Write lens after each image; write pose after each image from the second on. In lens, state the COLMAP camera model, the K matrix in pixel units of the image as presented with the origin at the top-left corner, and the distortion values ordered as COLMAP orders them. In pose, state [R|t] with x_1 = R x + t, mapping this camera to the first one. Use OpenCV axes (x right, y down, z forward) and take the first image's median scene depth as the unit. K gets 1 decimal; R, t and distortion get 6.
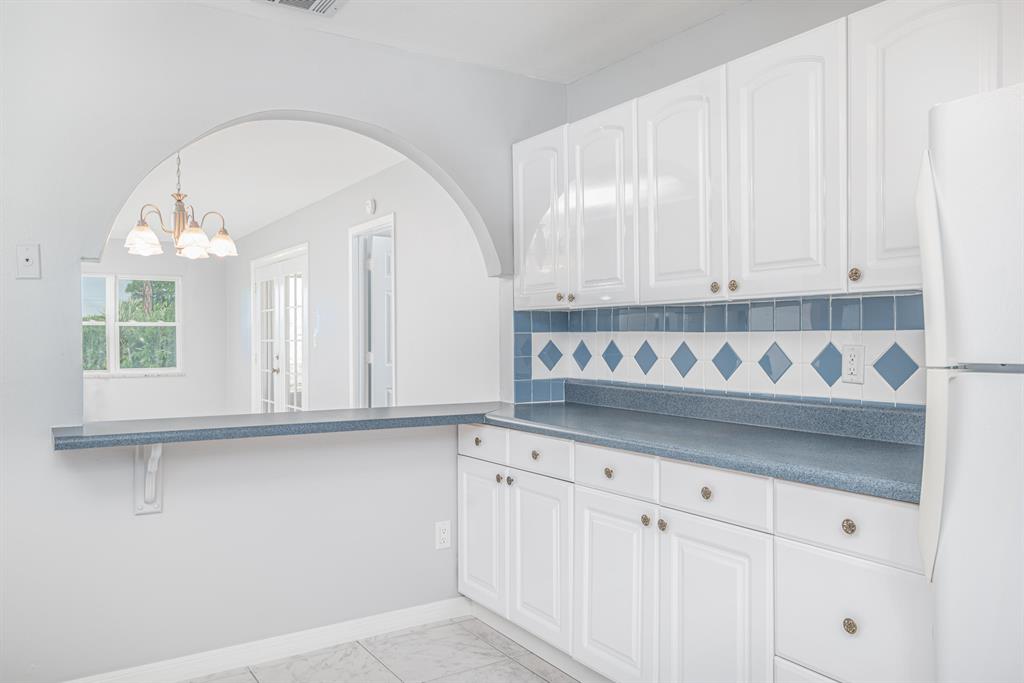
lens RADIAL K [[764.0, 0, 512.0], [0, 764.0, 341.5], [0, 0, 1]] dist [0.002360, -0.000021]
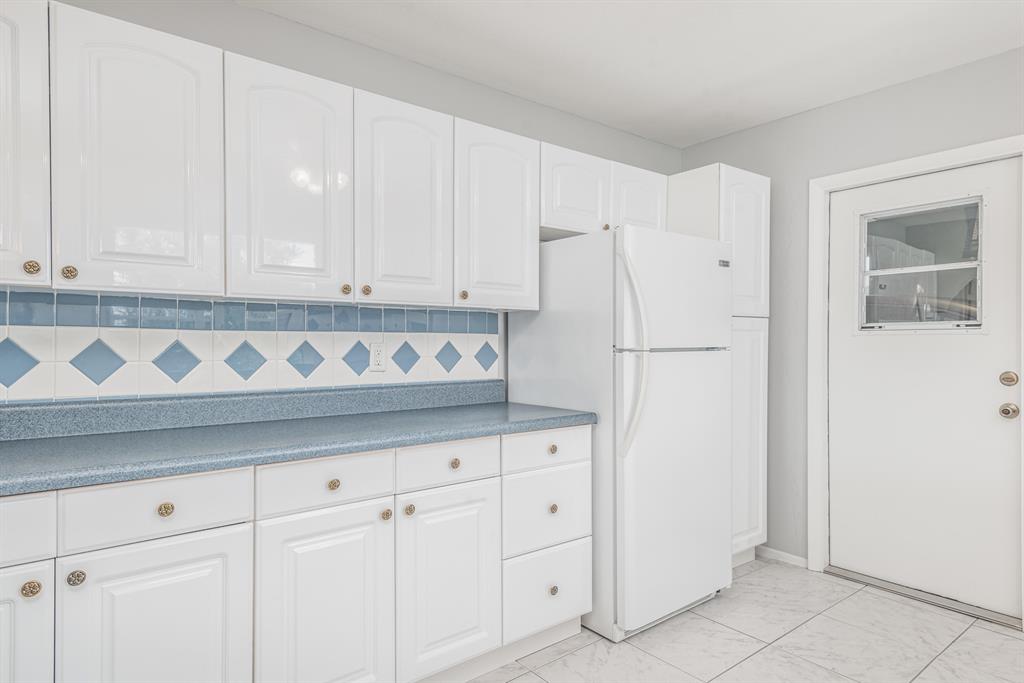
lens RADIAL K [[553.2, 0, 510.2], [0, 553.2, 358.2], [0, 0, 1]] dist [-0.000660, -0.000284]
pose [[-0.085536, -0.035422, 0.995705, -0.536599], [-0.002917, 0.999372, 0.035301, -0.003440], [-0.996331, 0.000115, -0.085586, 0.855652]]
